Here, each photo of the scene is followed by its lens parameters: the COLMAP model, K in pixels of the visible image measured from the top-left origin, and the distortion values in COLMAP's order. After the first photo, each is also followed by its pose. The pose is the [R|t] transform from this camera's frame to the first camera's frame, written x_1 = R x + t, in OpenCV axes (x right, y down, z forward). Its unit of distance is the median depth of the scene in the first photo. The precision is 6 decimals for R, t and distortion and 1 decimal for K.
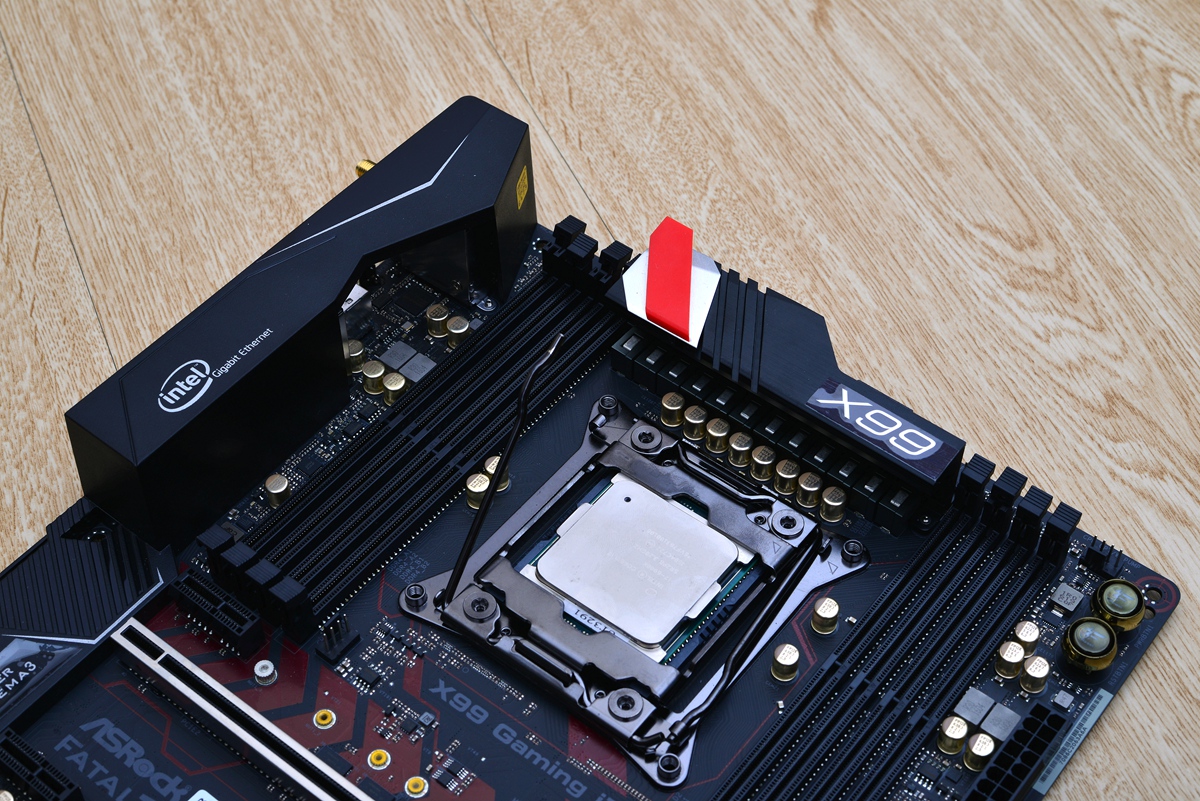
lens RADIAL K [[1869.6, 0, 600.0], [0, 1869.6, 400.5], [0, 0, 1]] dist [-0.148770, 0.036982]
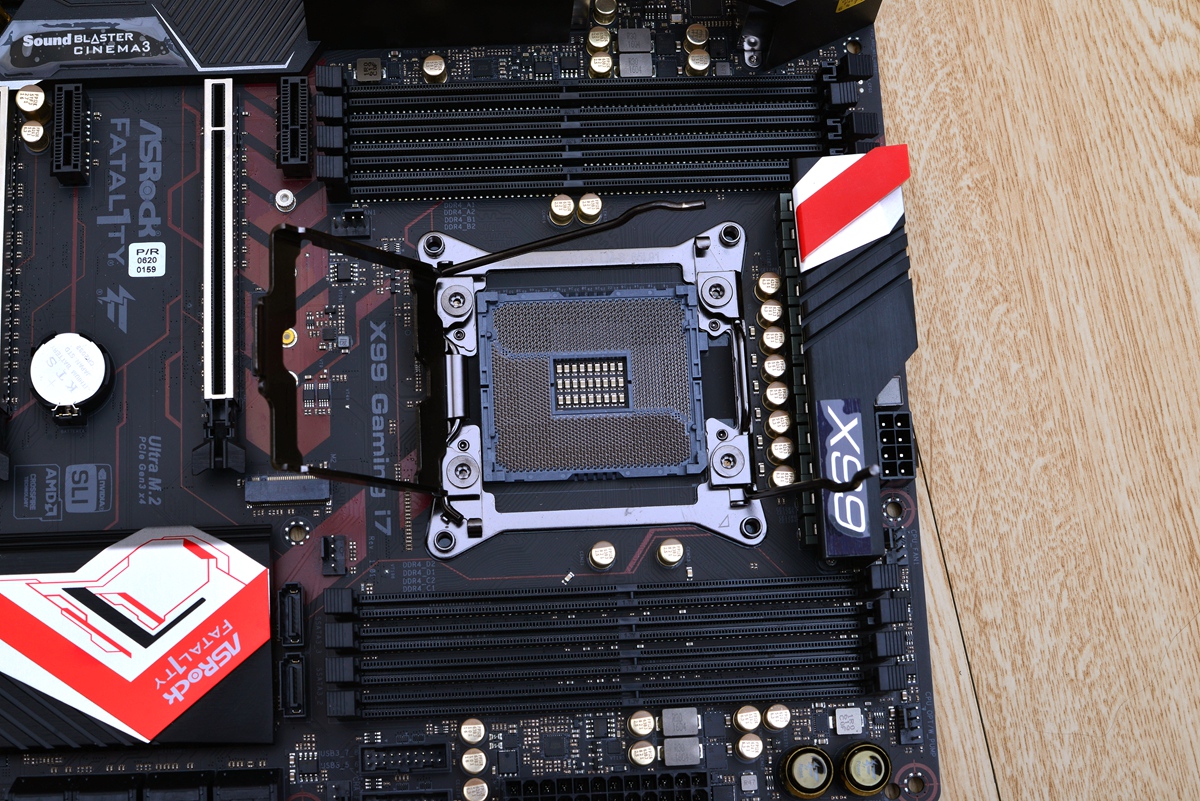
lens RADIAL K [[1869.6, 0, 600.0], [0, 1869.6, 400.5], [0, 0, 1]] dist [-0.148770, 0.036982]
pose [[0.654240, 0.743519, -0.138385, 0.173051], [-0.608238, 0.626028, 0.487991, -0.410429], [0.449464, -0.235092, 0.861809, 0.109604]]
